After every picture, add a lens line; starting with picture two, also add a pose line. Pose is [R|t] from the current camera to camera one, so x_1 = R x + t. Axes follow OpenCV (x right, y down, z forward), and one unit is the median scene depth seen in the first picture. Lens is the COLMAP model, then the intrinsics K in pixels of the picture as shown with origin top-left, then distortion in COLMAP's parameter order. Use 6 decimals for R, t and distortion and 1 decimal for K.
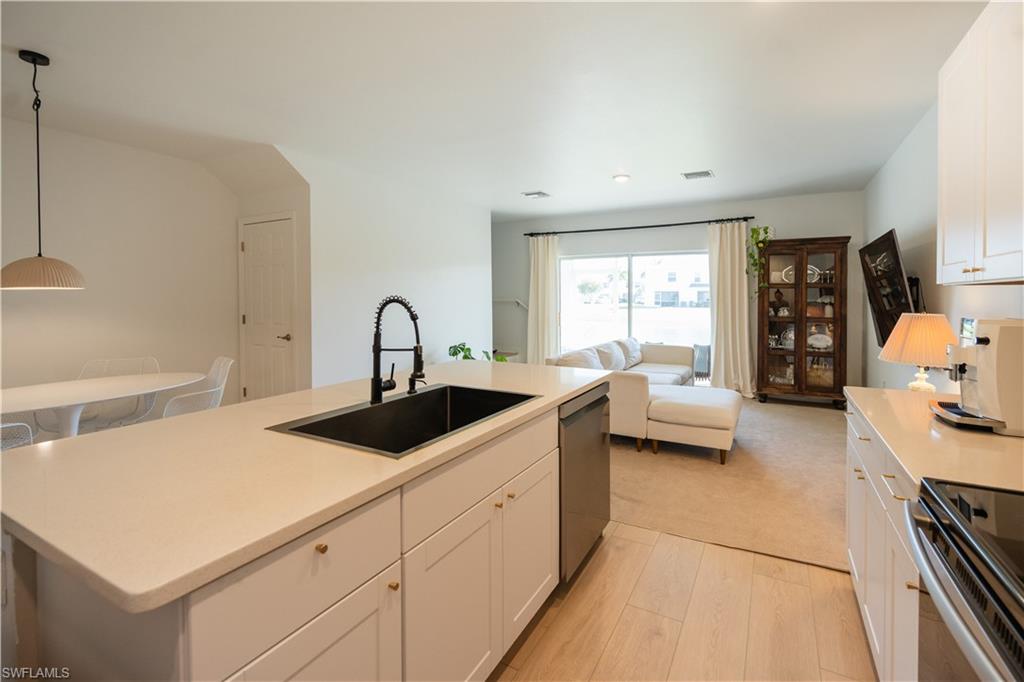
lens RADIAL K [[452.2, 0, 540.0], [0, 452.2, 306.9], [0, 0, 1]] dist [0.000645, 0.000023]
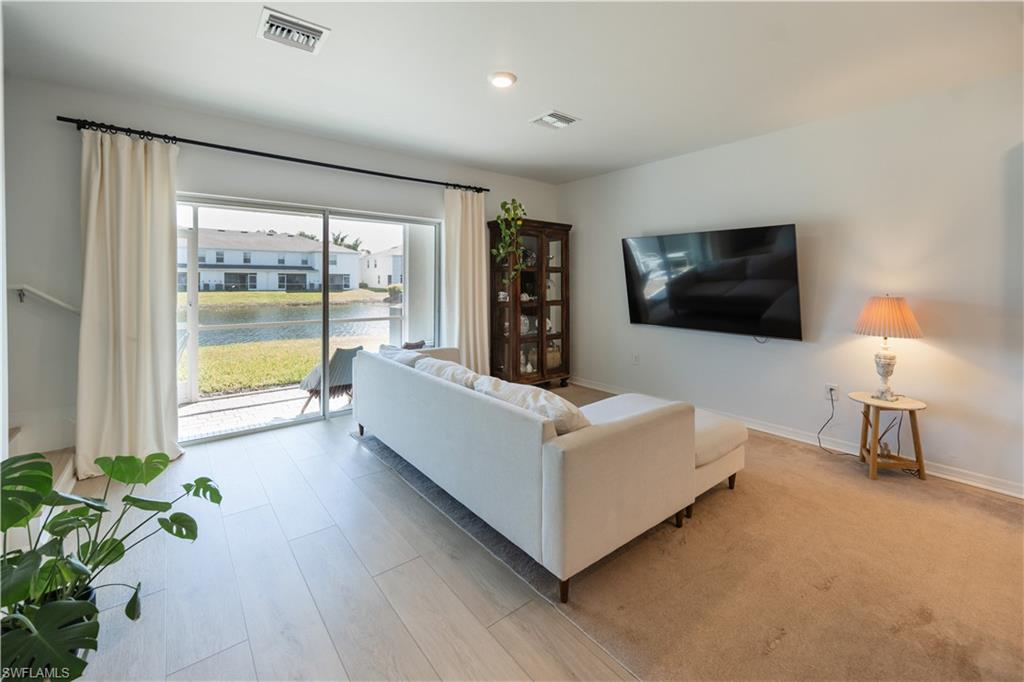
lens RADIAL K [[422.1, 0, 511.0], [0, 422.1, 285.5], [0, 0, 1]] dist [0.000056, 0.000031]
pose [[0.406255, -0.008214, 0.913723, -0.663814], [0.017956, 0.999838, 0.001005, -0.032318], [-0.913583, 0.015998, 0.406337, 1.596468]]
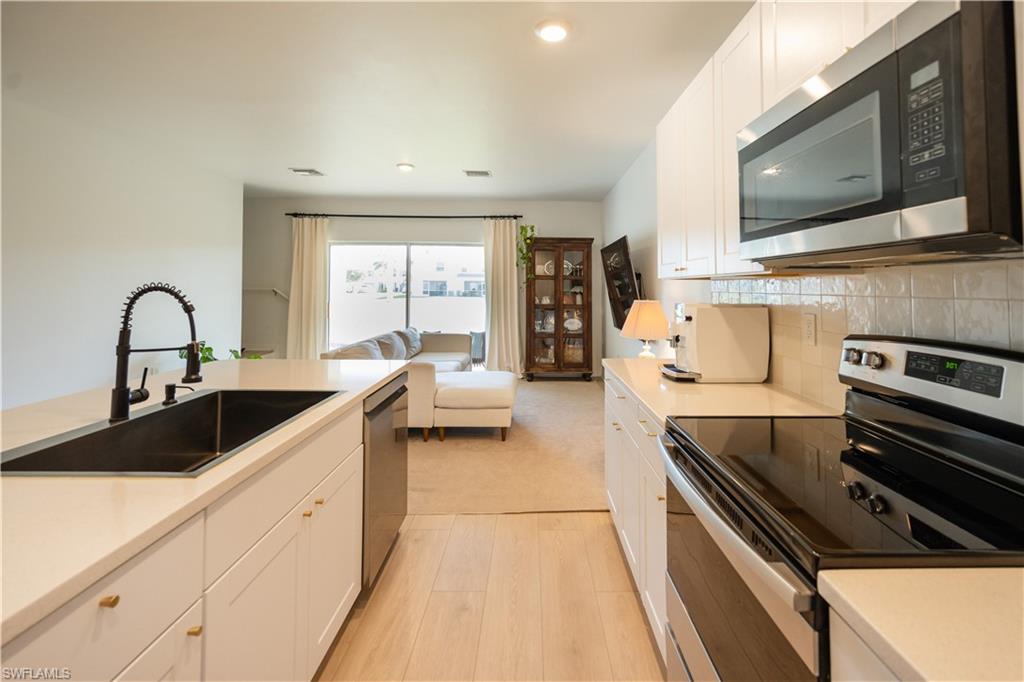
lens RADIAL K [[456.4, 0, 540.7], [0, 456.4, 271.4], [0, 0, 1]] dist [-0.000748, -0.000286]
pose [[0.876550, 0.023020, 0.480760, -0.077759], [0.003210, 0.998554, -0.053666, 0.000885], [-0.481300, 0.048584, 0.875208, -0.030911]]
